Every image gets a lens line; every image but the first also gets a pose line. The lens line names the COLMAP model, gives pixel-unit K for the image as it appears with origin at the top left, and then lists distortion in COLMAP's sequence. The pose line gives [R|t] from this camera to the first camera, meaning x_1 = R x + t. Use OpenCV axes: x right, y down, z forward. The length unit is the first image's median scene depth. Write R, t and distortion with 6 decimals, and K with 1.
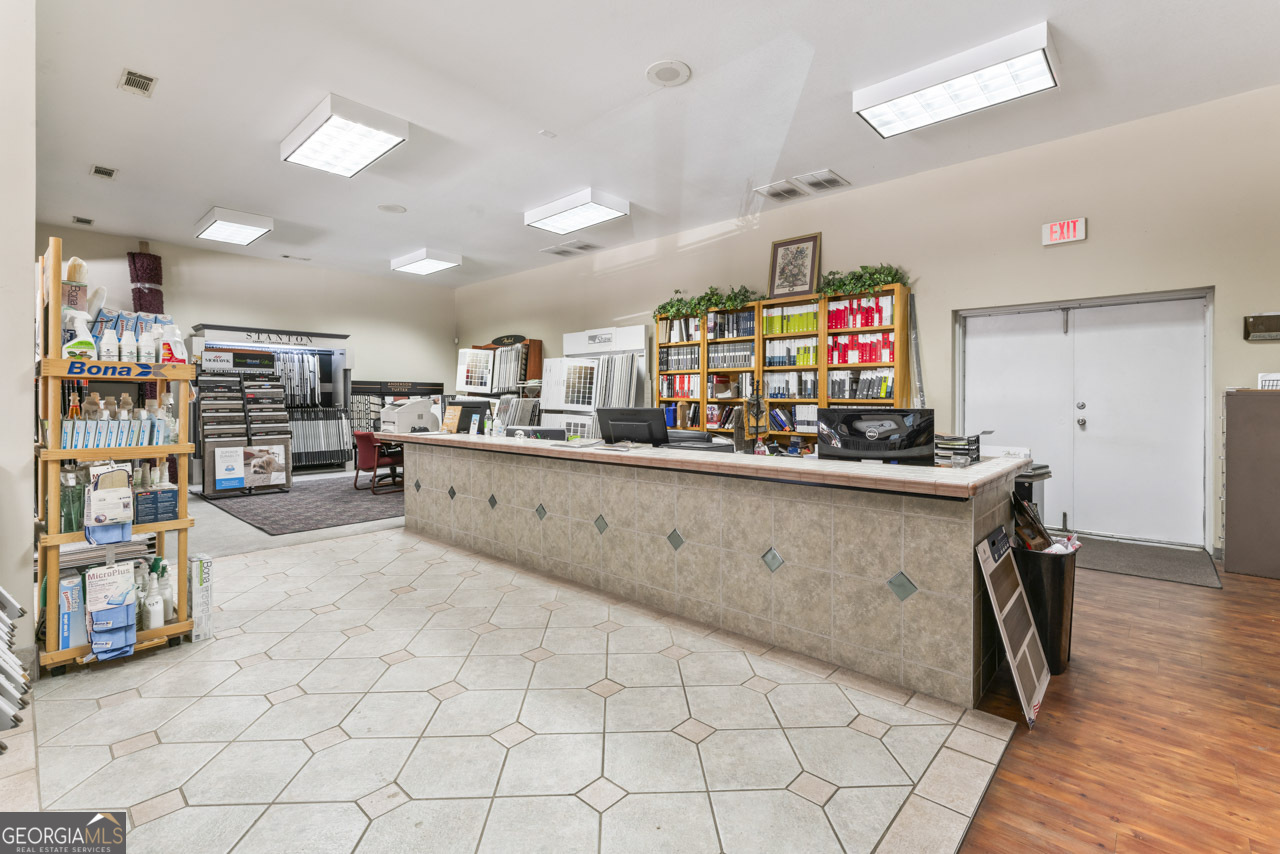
lens RADIAL K [[577.2, 0, 635.2], [0, 577.2, 397.6], [0, 0, 1]] dist [-0.000435, 0.000112]
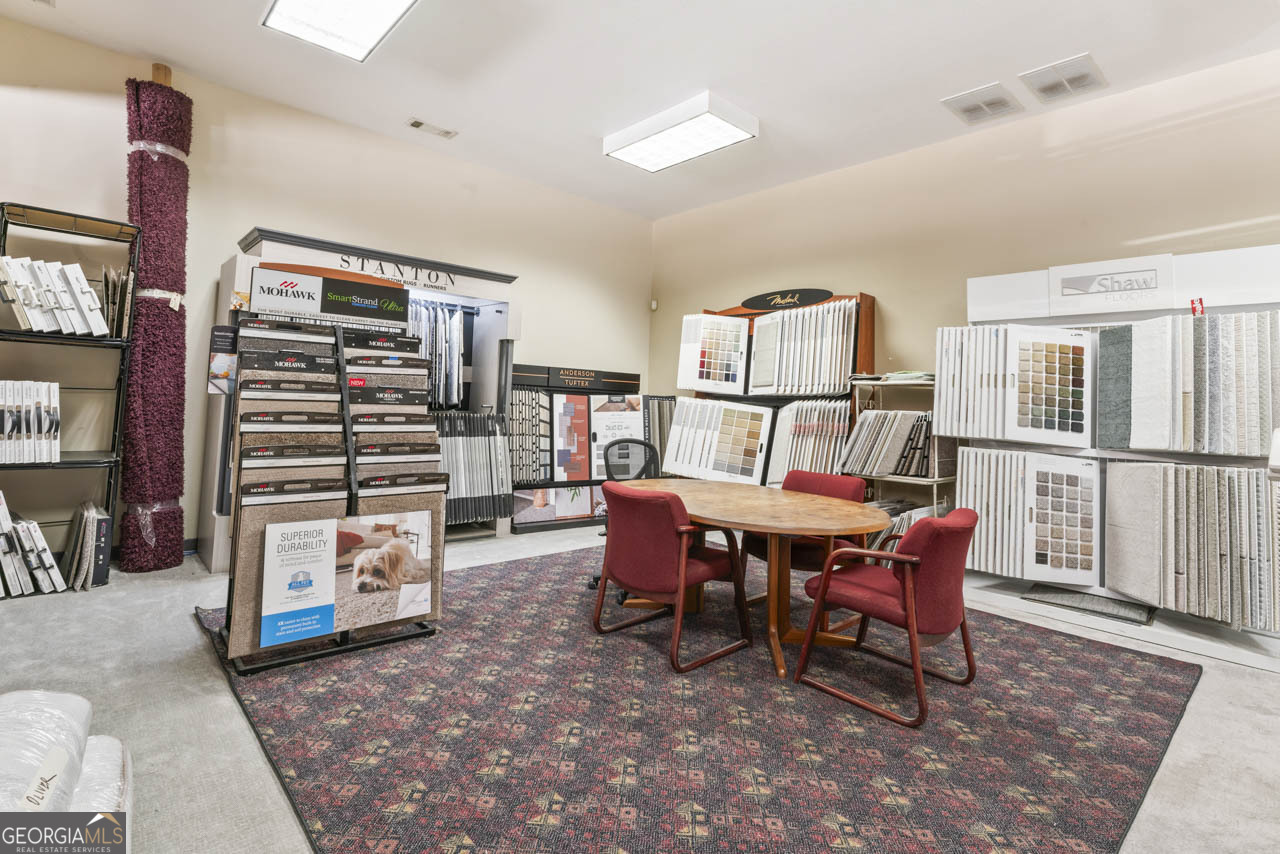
lens RADIAL K [[610.6, 0, 633.1], [0, 610.6, 356.5], [0, 0, 1]] dist [-0.004224, -0.000060]
pose [[0.996043, 0.033312, -0.082391, -0.397704], [-0.039281, 0.996636, -0.071924, 0.001760], [0.079718, 0.074876, 0.994001, 0.532656]]
